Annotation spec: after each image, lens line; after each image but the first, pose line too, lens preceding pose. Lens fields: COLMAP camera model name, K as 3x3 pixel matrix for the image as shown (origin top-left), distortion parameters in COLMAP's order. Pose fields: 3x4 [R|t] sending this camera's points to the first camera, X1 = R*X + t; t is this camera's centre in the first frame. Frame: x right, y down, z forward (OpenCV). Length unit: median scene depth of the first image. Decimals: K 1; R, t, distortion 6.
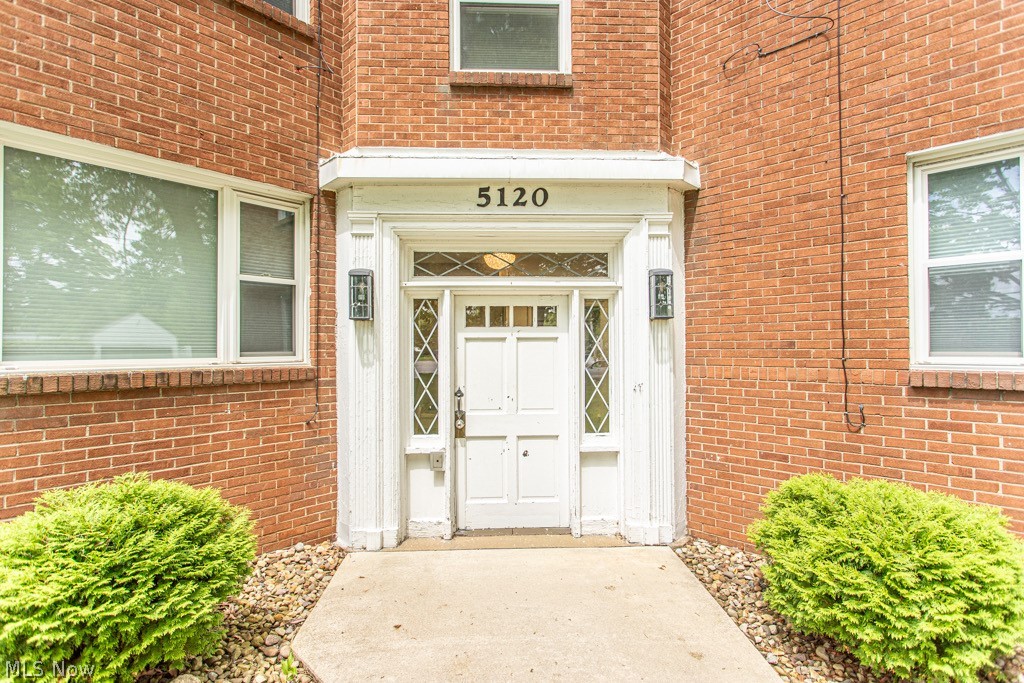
lens RADIAL K [[495.8, 0, 507.1], [0, 495.8, 339.4], [0, 0, 1]] dist [0.005631, -0.000478]
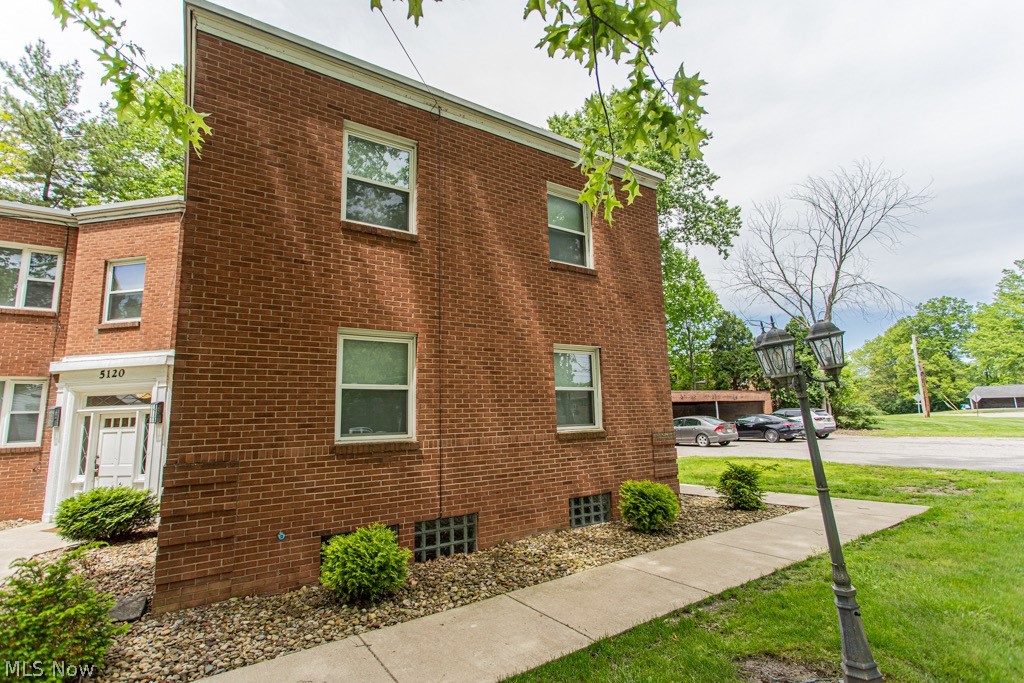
lens RADIAL K [[495.8, 0, 503.6], [0, 495.8, 341.3], [0, 0, 1]] dist [0.005631, -0.000478]
pose [[0.971698, -0.061300, -0.228135, 2.385694], [0.029441, 0.989640, -0.140522, -0.044868], [0.234386, 0.129829, 0.963435, -0.896571]]
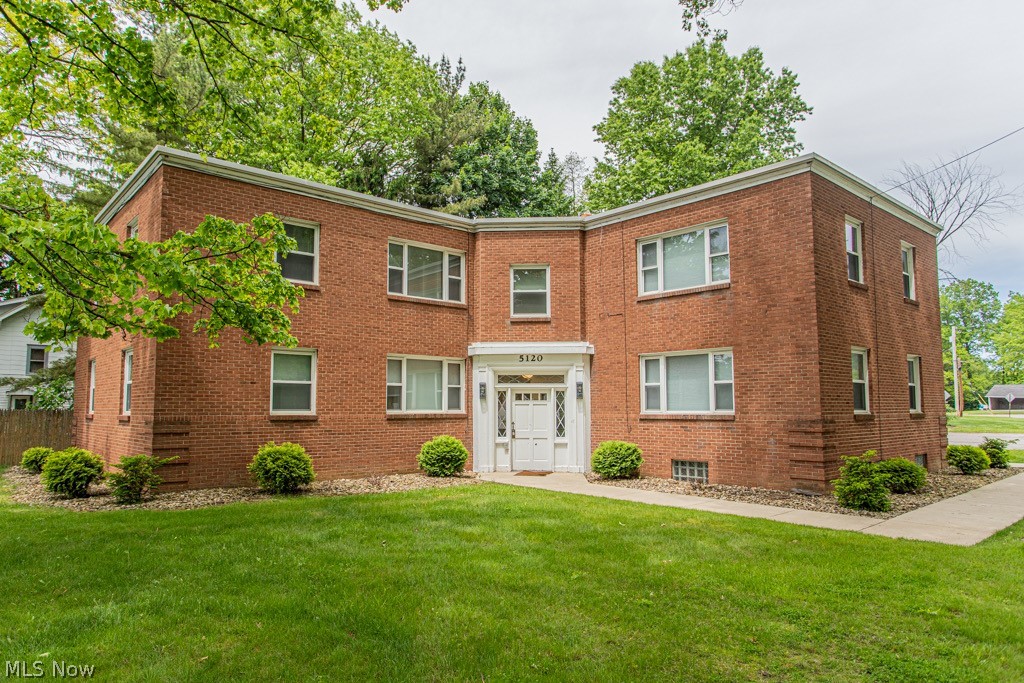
lens RADIAL K [[655.5, 0, 503.6], [0, 655.5, 348.7], [0, 0, 1]] dist [0.036263, 0.001847]
pose [[0.995695, -0.006268, -0.092481, 0.214641], [-0.000418, 0.997398, -0.072095, -0.053374], [0.092693, 0.071823, 0.993101, -2.979732]]
